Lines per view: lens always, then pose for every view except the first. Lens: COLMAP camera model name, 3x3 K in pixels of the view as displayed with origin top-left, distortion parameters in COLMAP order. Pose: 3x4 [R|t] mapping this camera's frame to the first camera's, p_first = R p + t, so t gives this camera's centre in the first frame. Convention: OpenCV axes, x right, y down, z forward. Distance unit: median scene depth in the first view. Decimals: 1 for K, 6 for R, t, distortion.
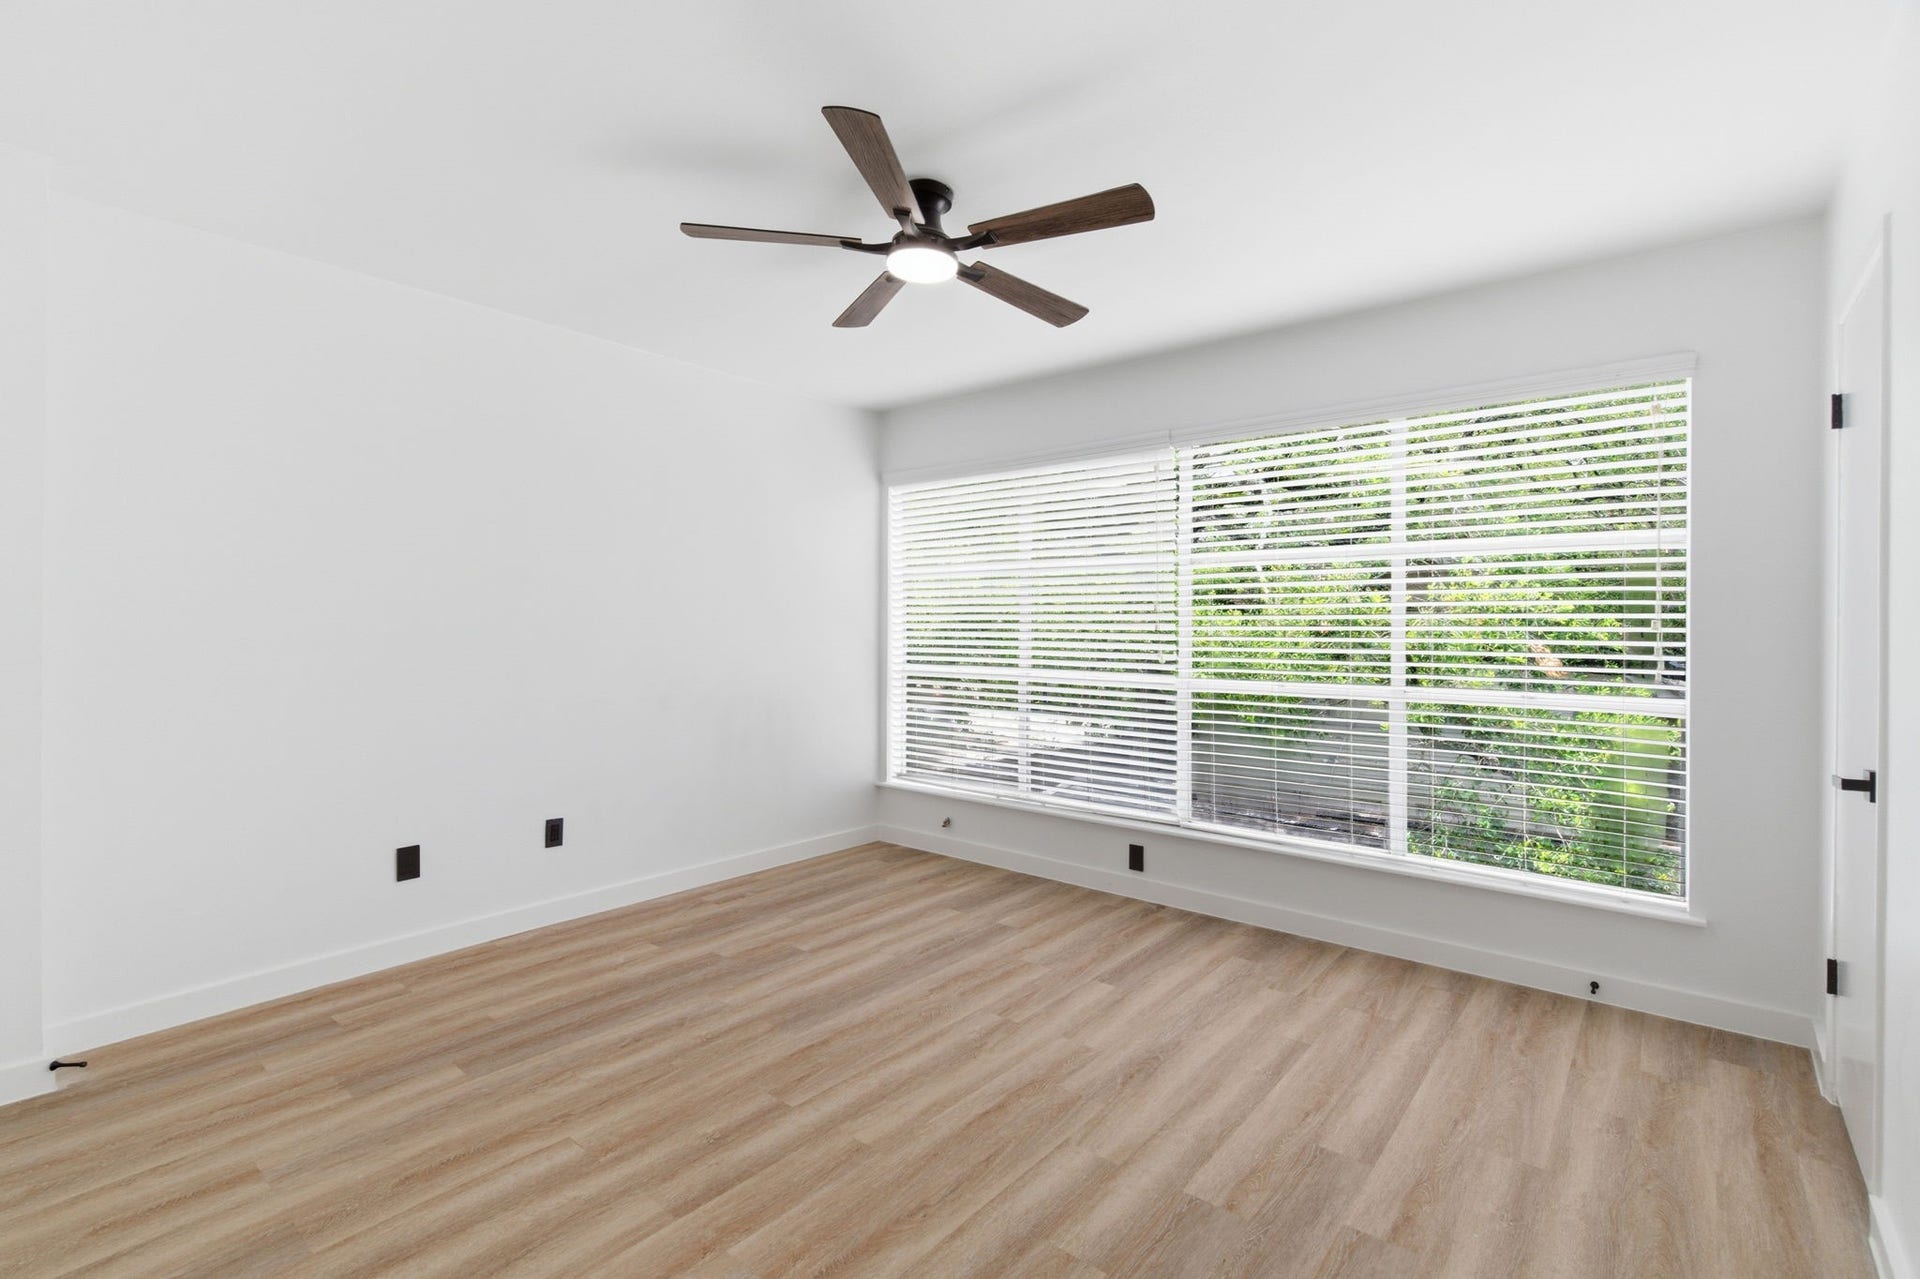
lens RADIAL K [[879.2, 0, 959.8], [0, 879.2, 631.7], [0, 0, 1]] dist [0.005472, -0.002151]
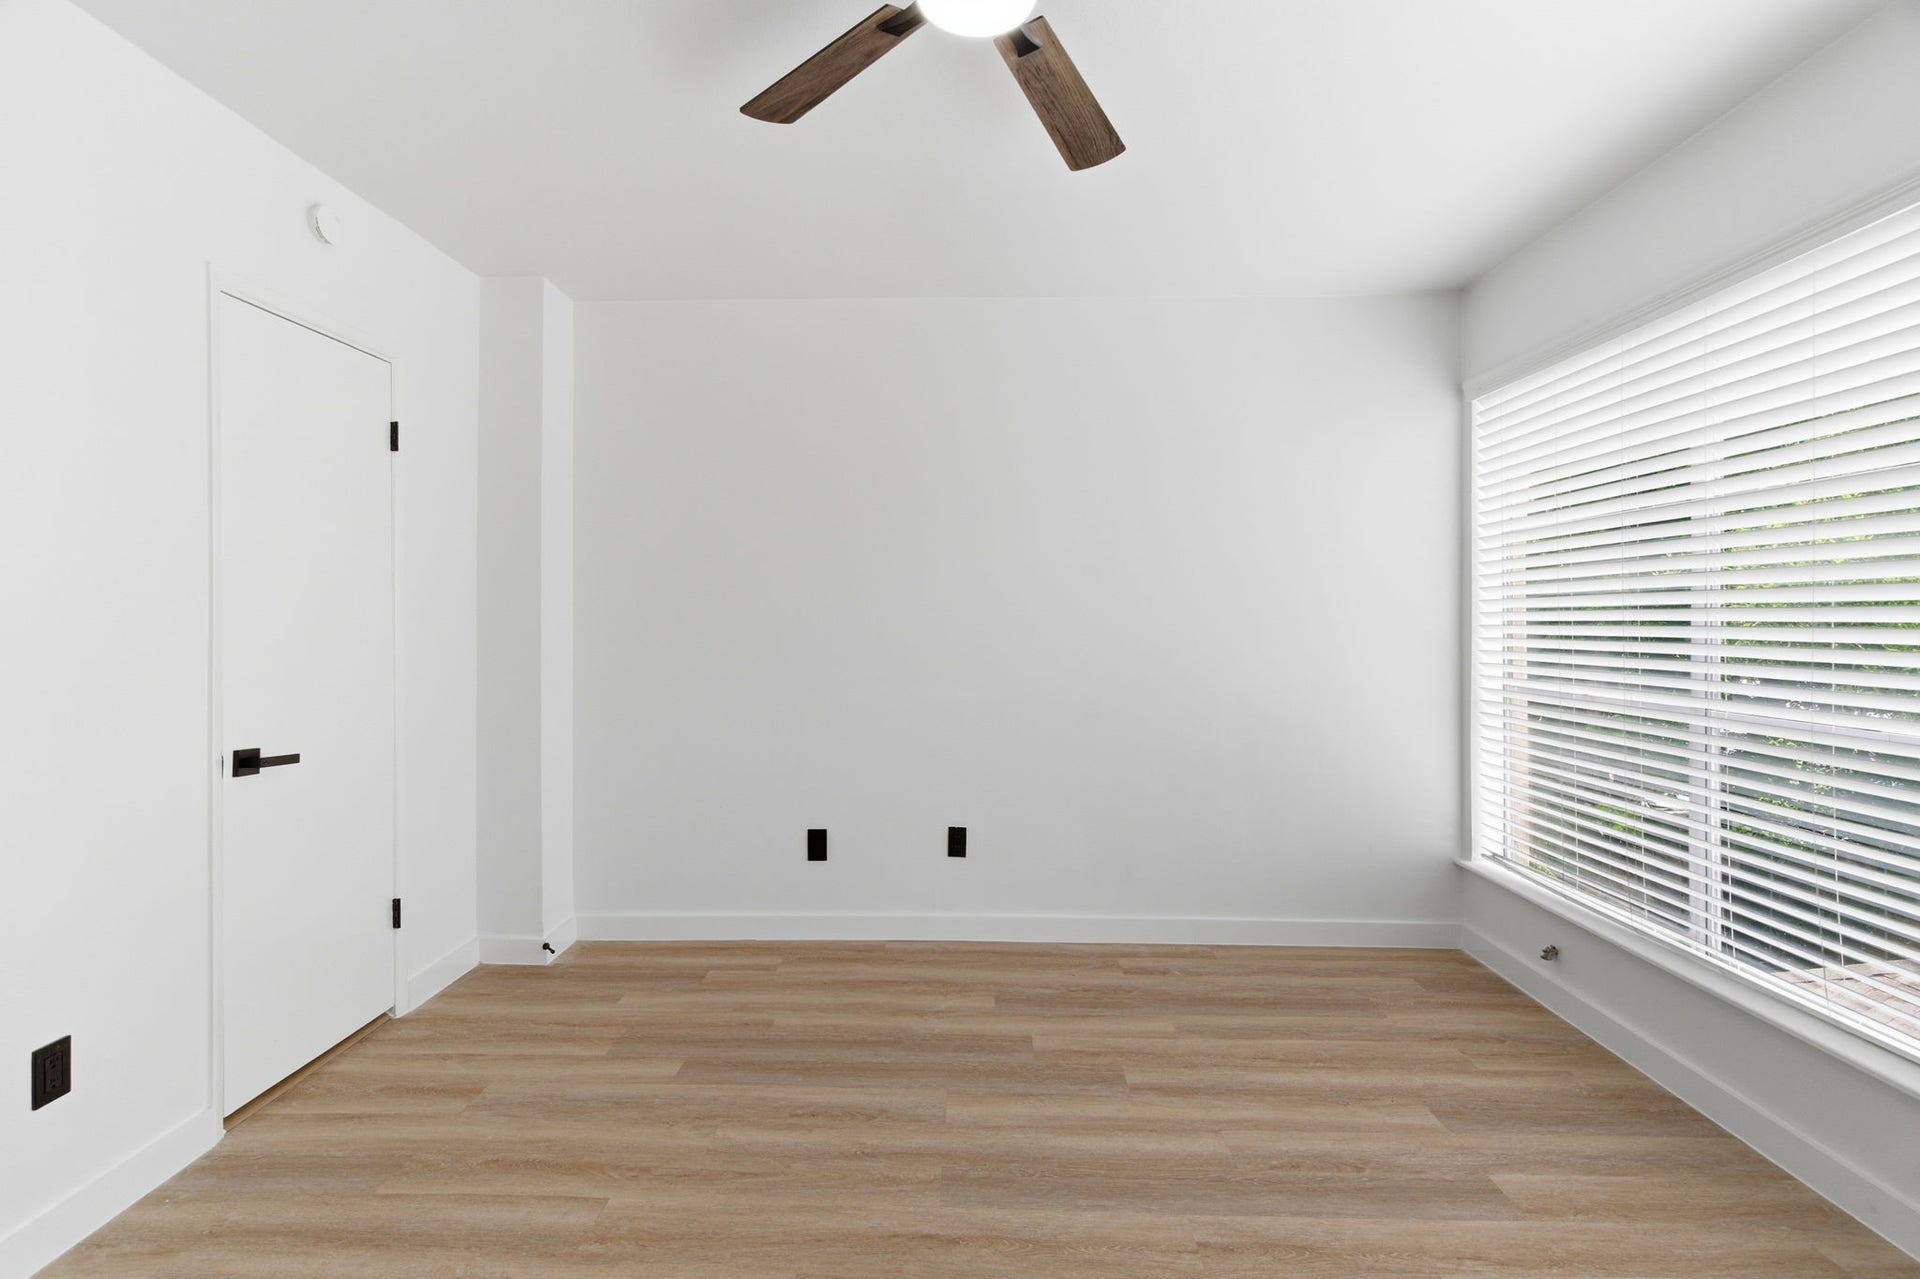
lens RADIAL K [[879.2, 0, 957.4], [0, 879.2, 636.0], [0, 0, 1]] dist [0.005472, -0.002151]
pose [[0.614010, 0.009711, -0.789239, 0.289347], [-0.003896, 0.999949, 0.009273, 0.002517], [0.789289, -0.002619, 0.614017, 0.467173]]
